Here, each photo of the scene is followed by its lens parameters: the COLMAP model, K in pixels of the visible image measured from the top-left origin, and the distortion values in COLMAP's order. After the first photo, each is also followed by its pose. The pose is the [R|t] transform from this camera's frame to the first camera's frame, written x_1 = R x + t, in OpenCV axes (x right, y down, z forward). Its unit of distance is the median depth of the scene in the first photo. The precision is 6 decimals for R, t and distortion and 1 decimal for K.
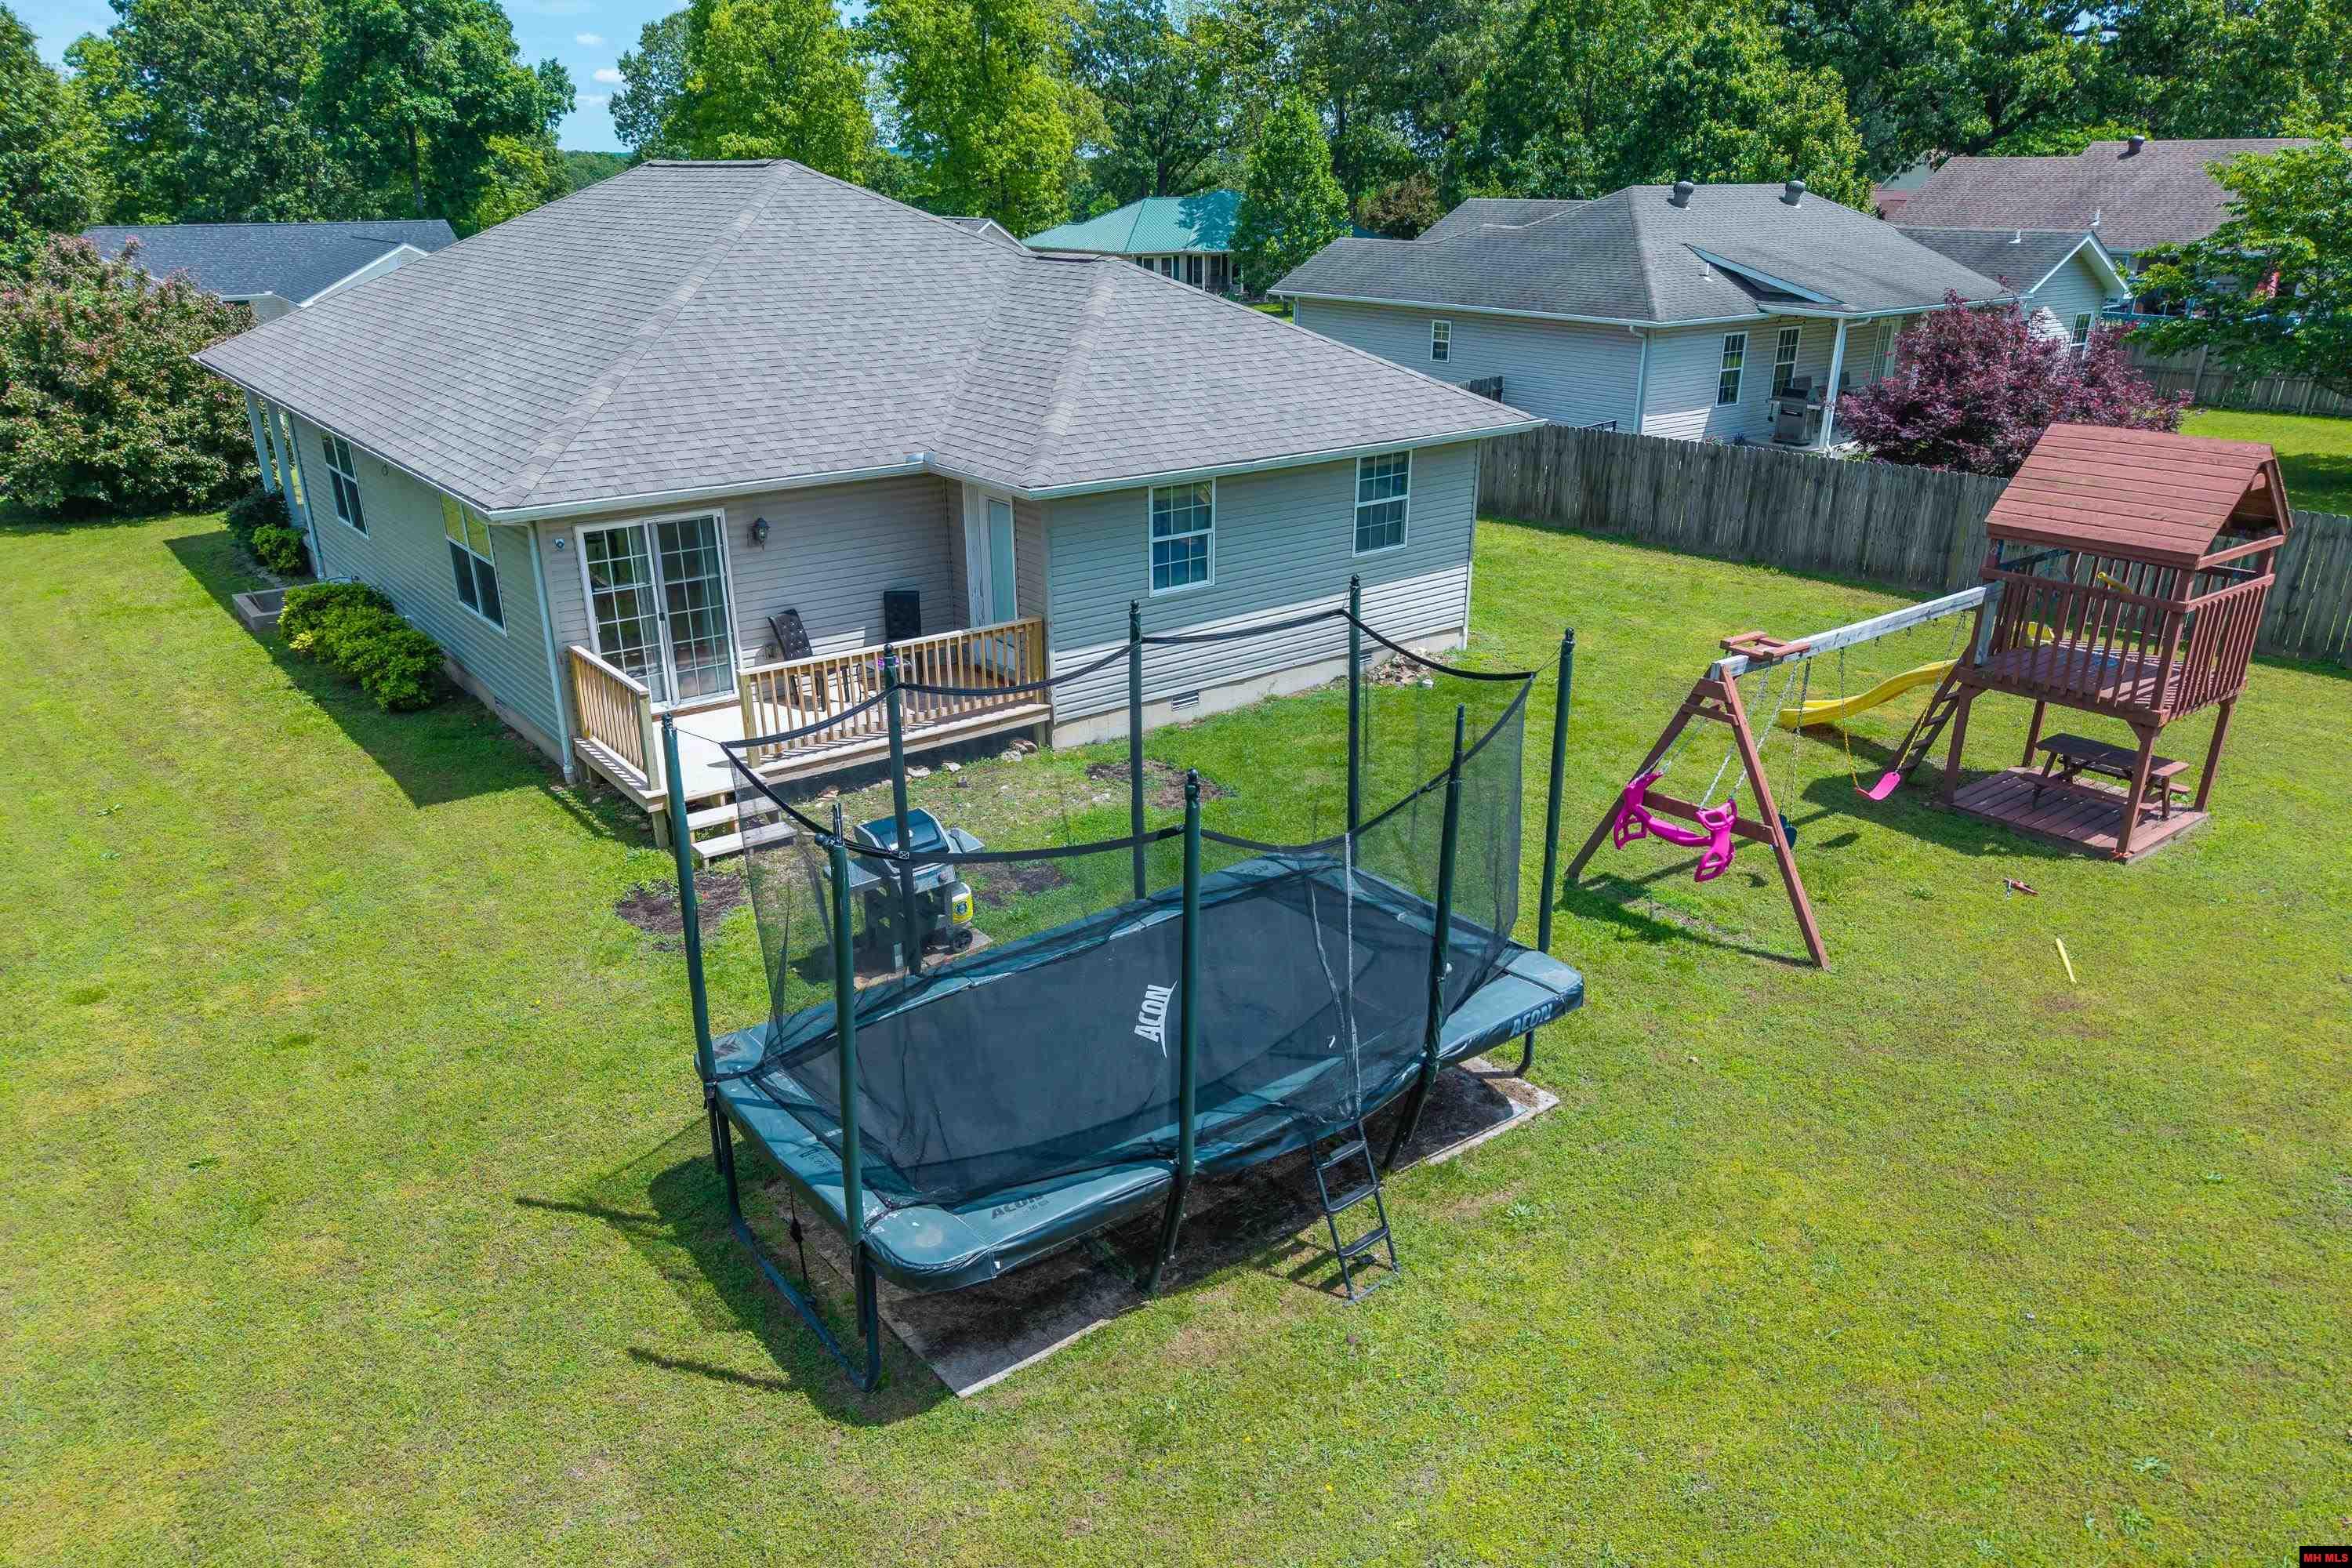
lens RADIAL K [[1580.8, 0, 1178.8], [0, 1580.8, 802.7], [0, 0, 1]] dist [0.009337, -0.011012]
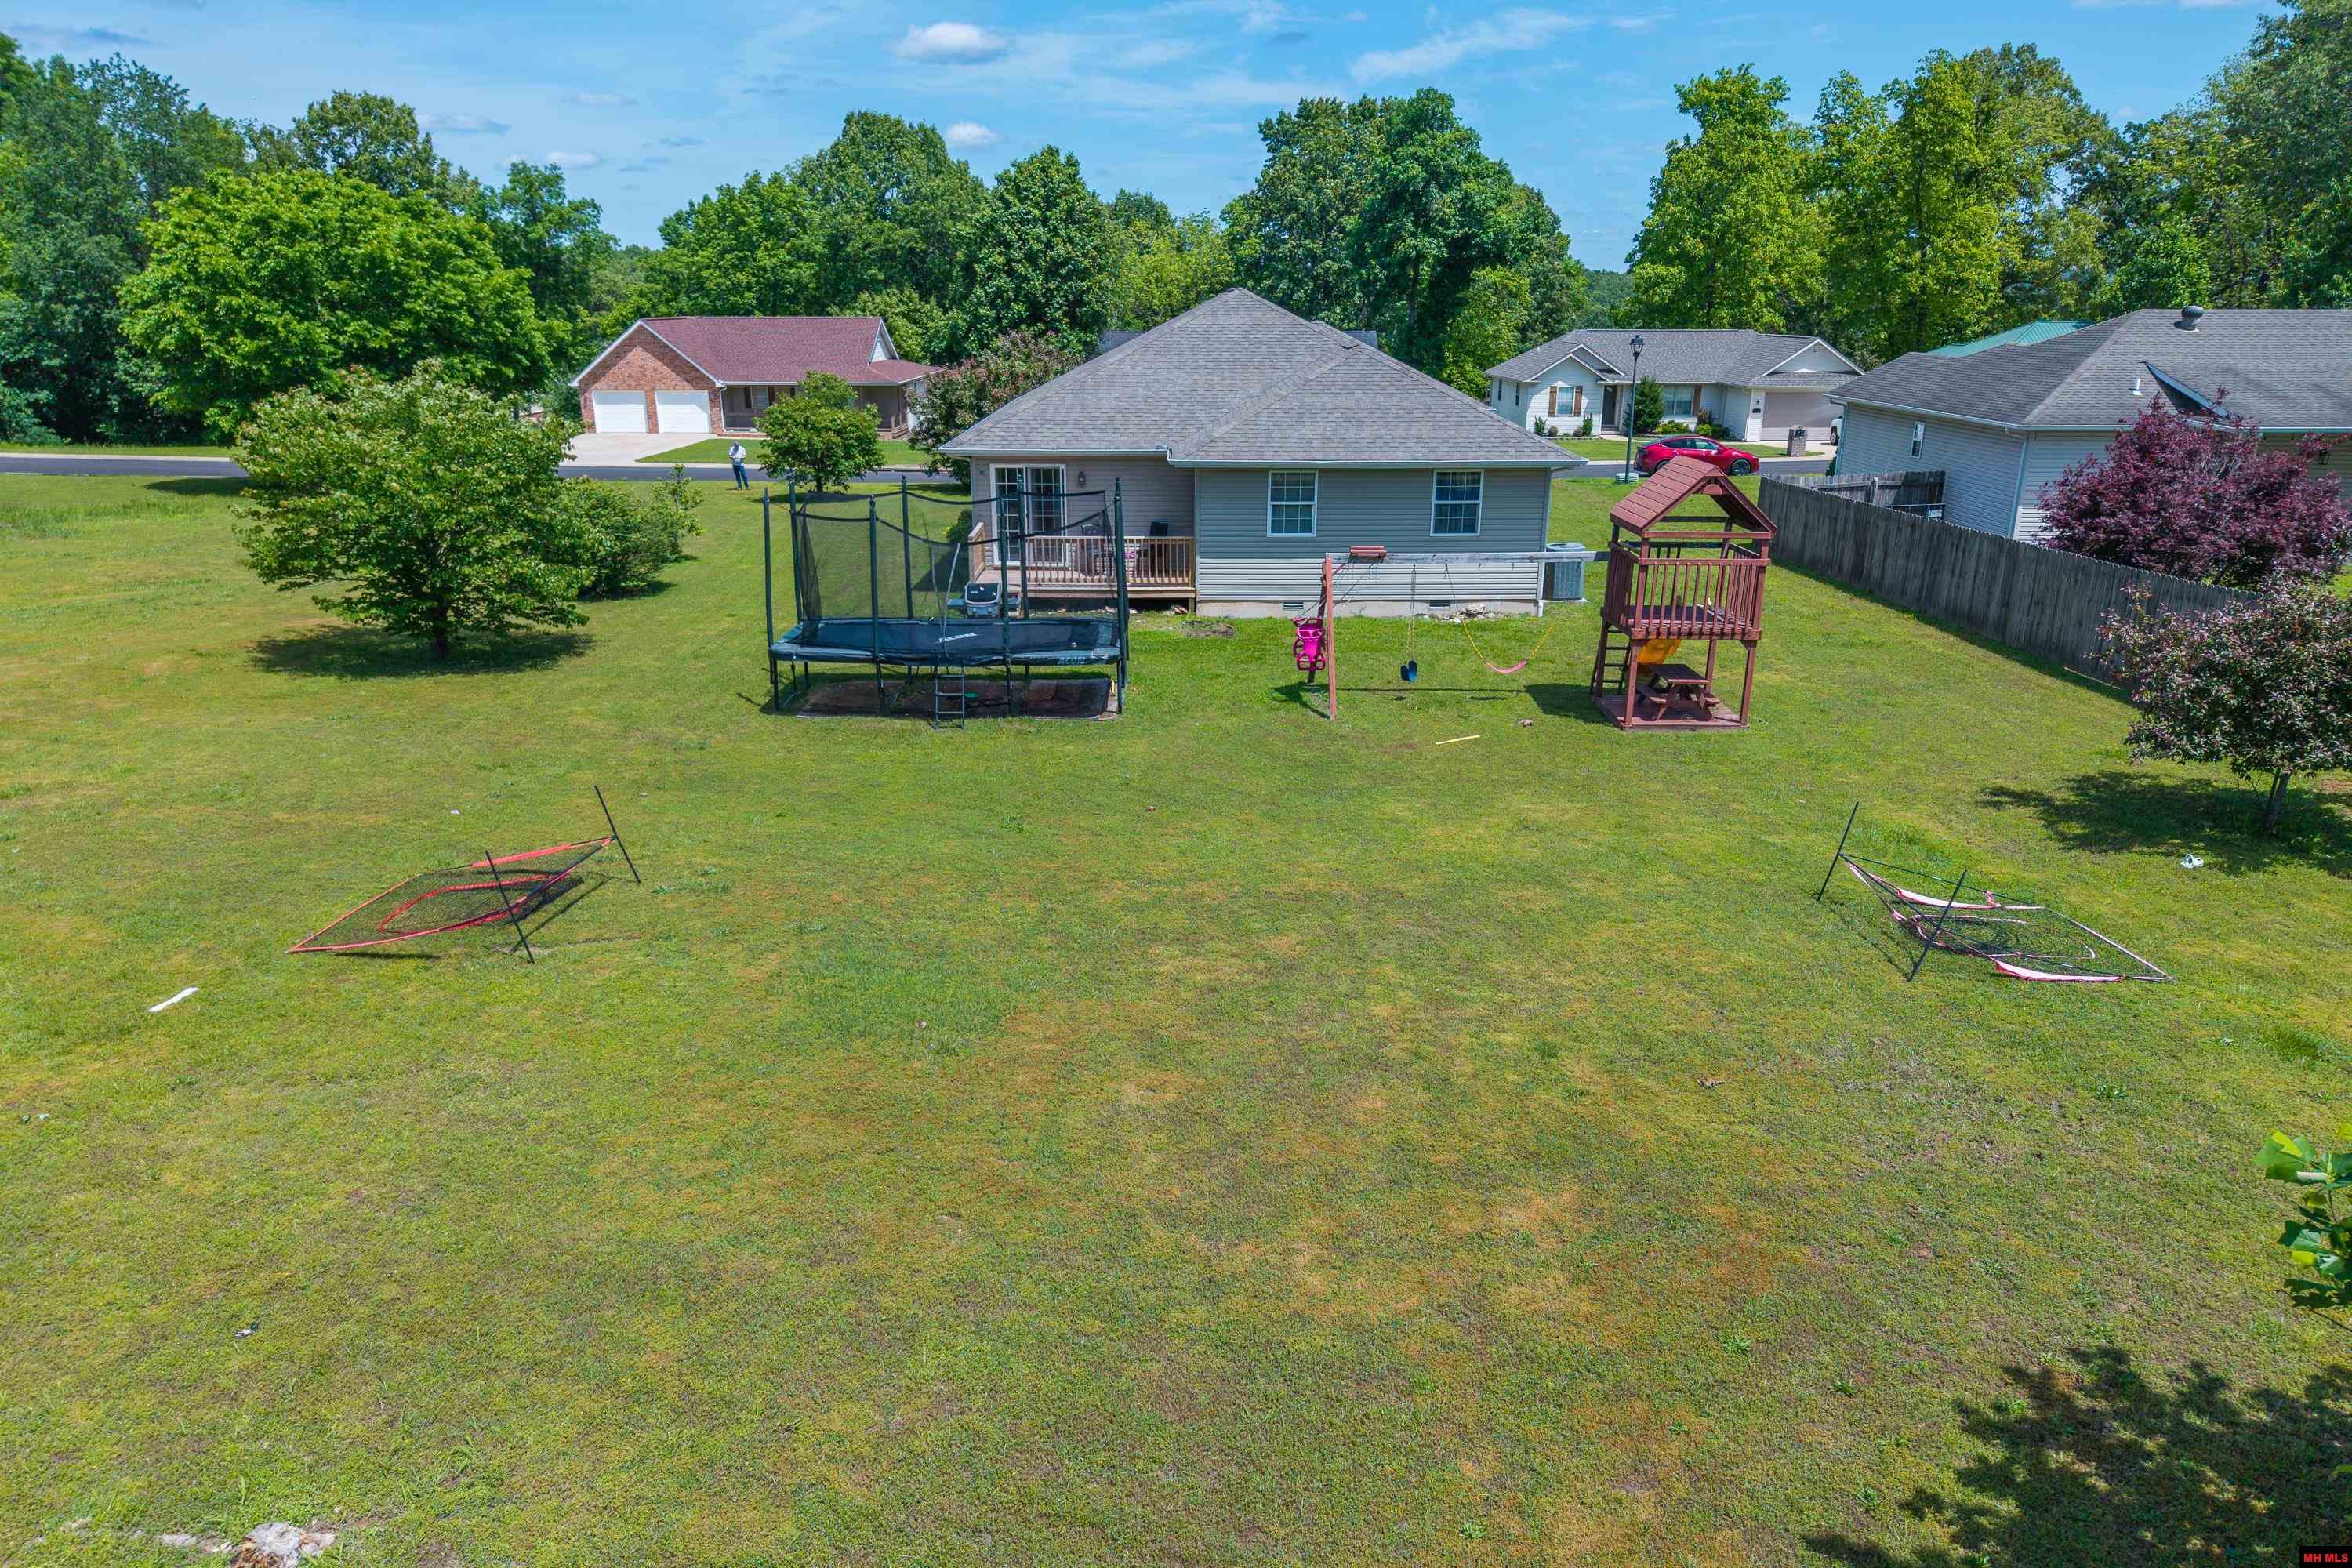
lens RADIAL K [[1580.8, 0, 1176.8], [0, 1580.8, 798.0], [0, 0, 1]] dist [0.009337, -0.011012]
pose [[0.788467, 0.187651, -0.585754, 0.371859], [-0.229303, 0.973350, 0.003163, 0.062878], [0.570737, 0.131821, 0.810483, -0.158060]]
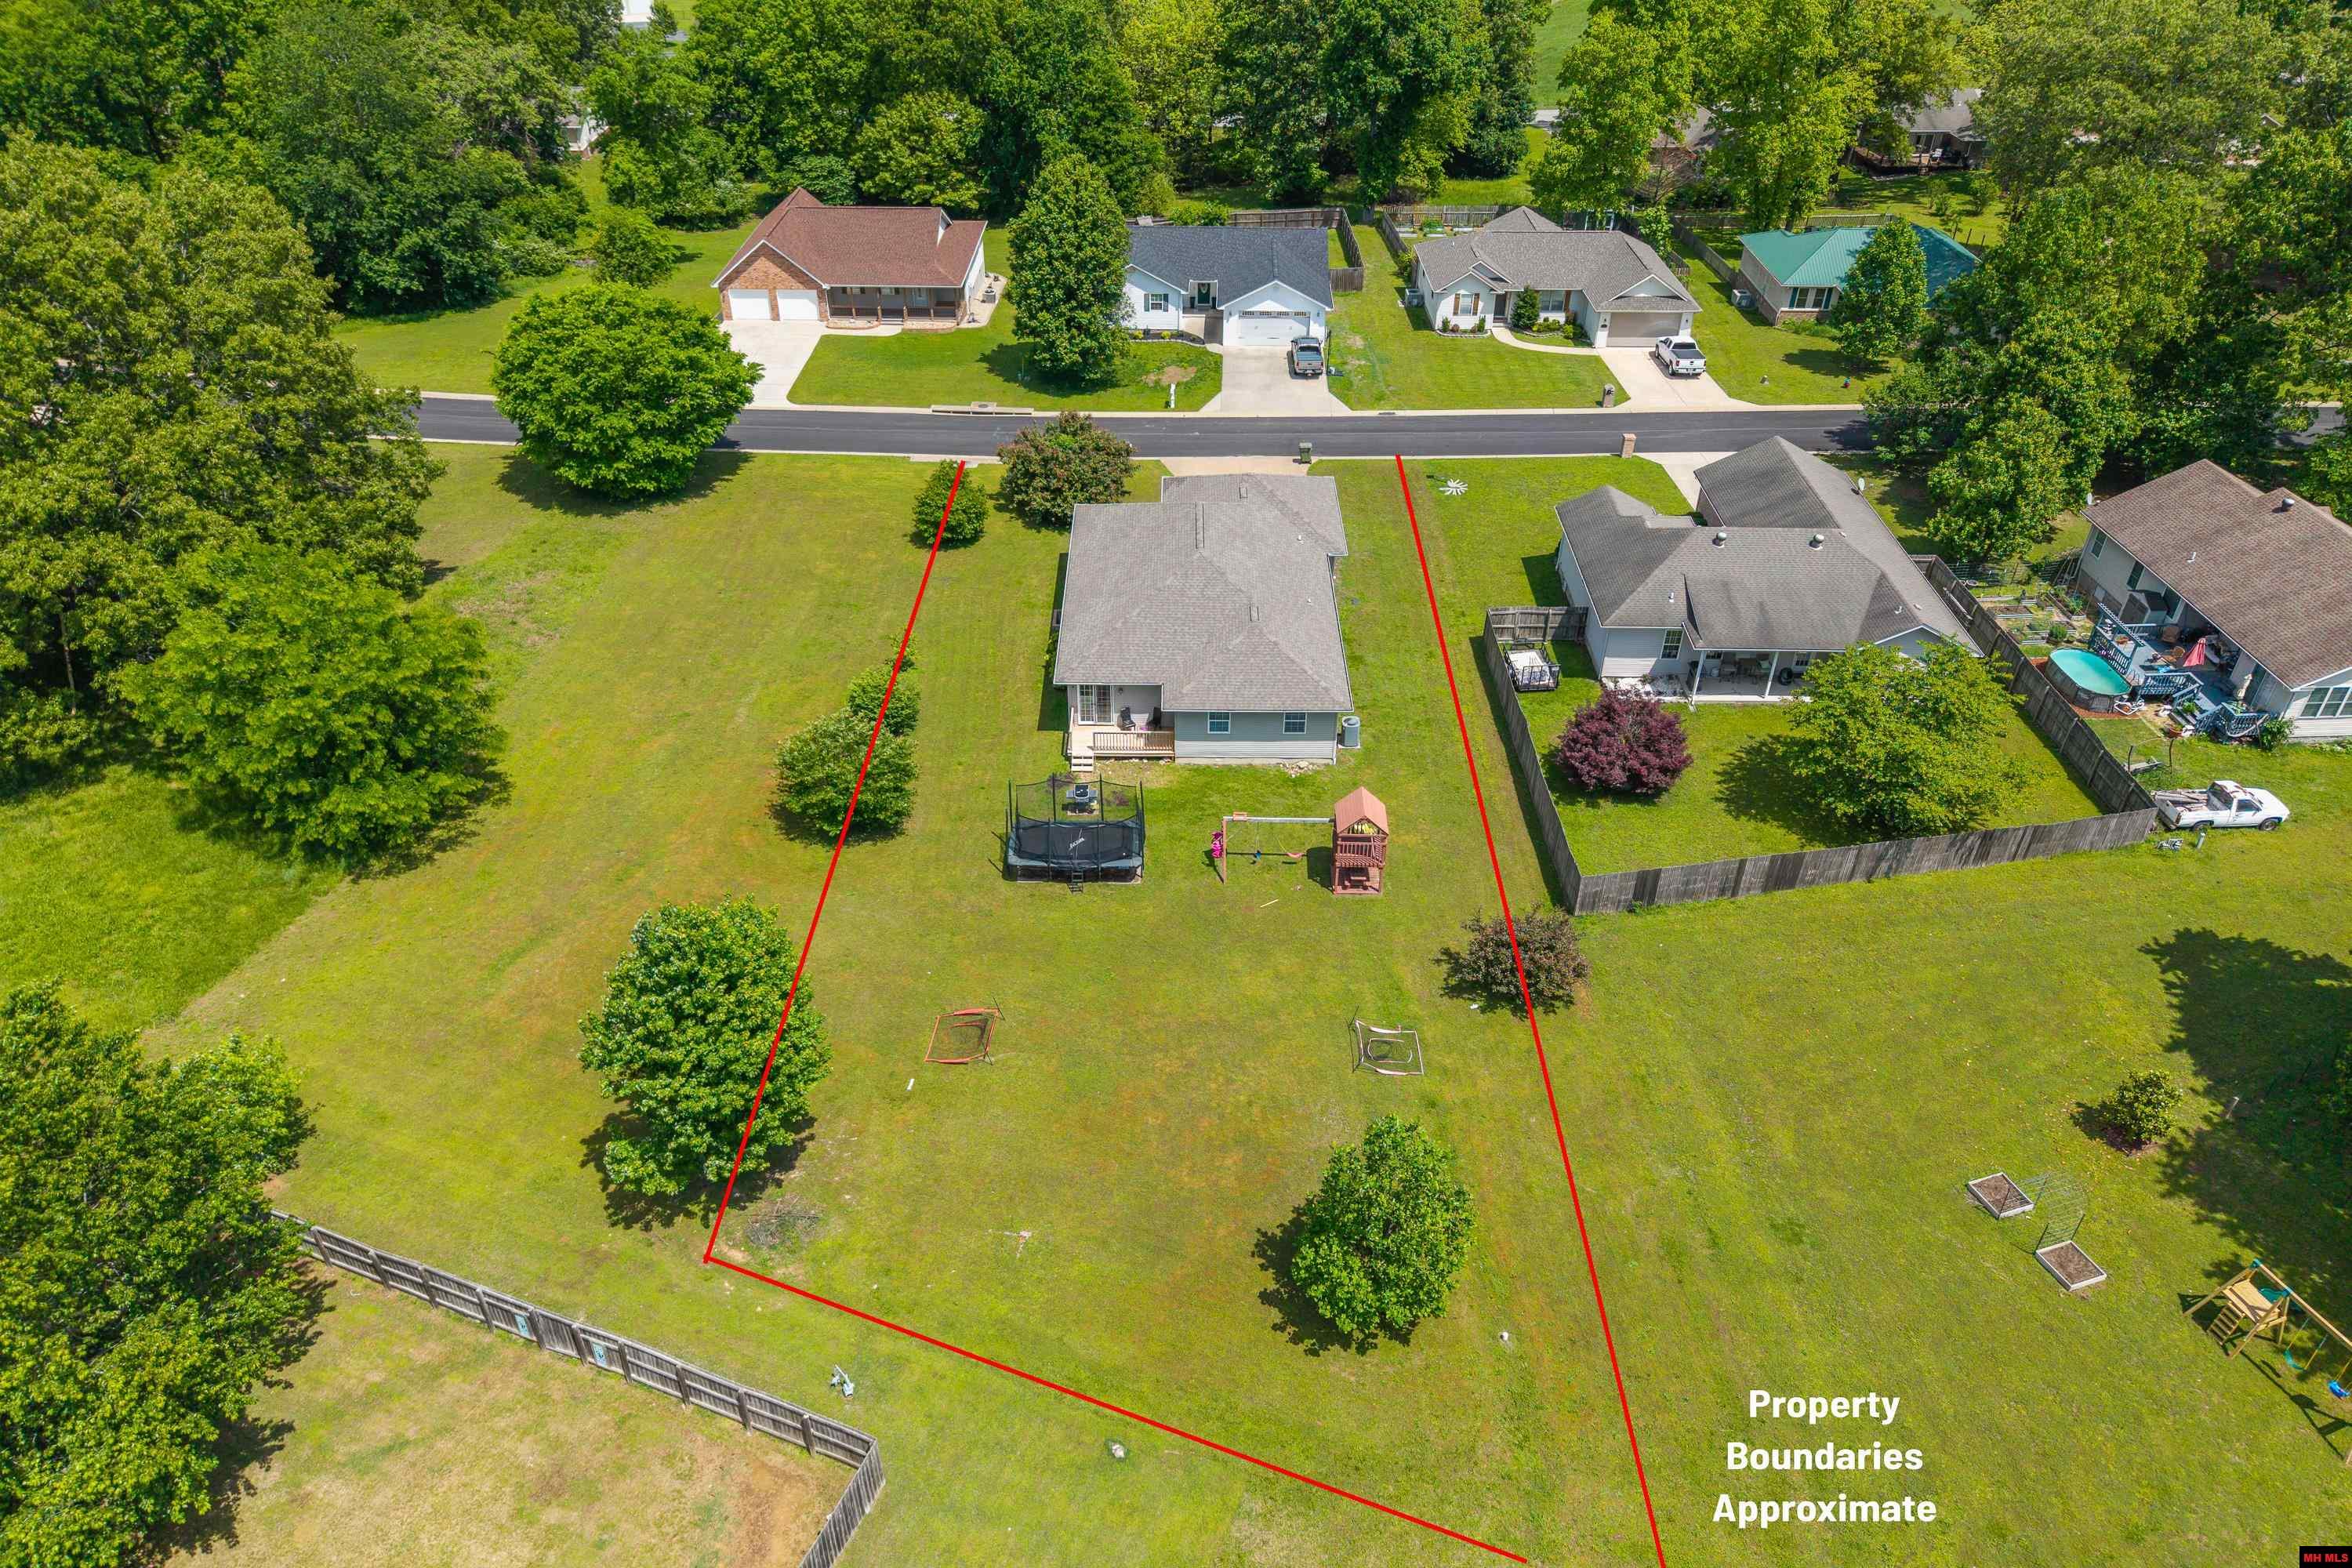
lens RADIAL K [[1580.8, 0, 1169.1], [0, 1580.8, 773.5], [0, 0, 1]] dist [0.009337, -0.011012]
pose [[0.784468, 0.354269, -0.509022, 0.705883], [-0.229921, 0.928425, 0.291828, -0.427320], [0.575974, -0.111895, 0.809774, -0.795980]]
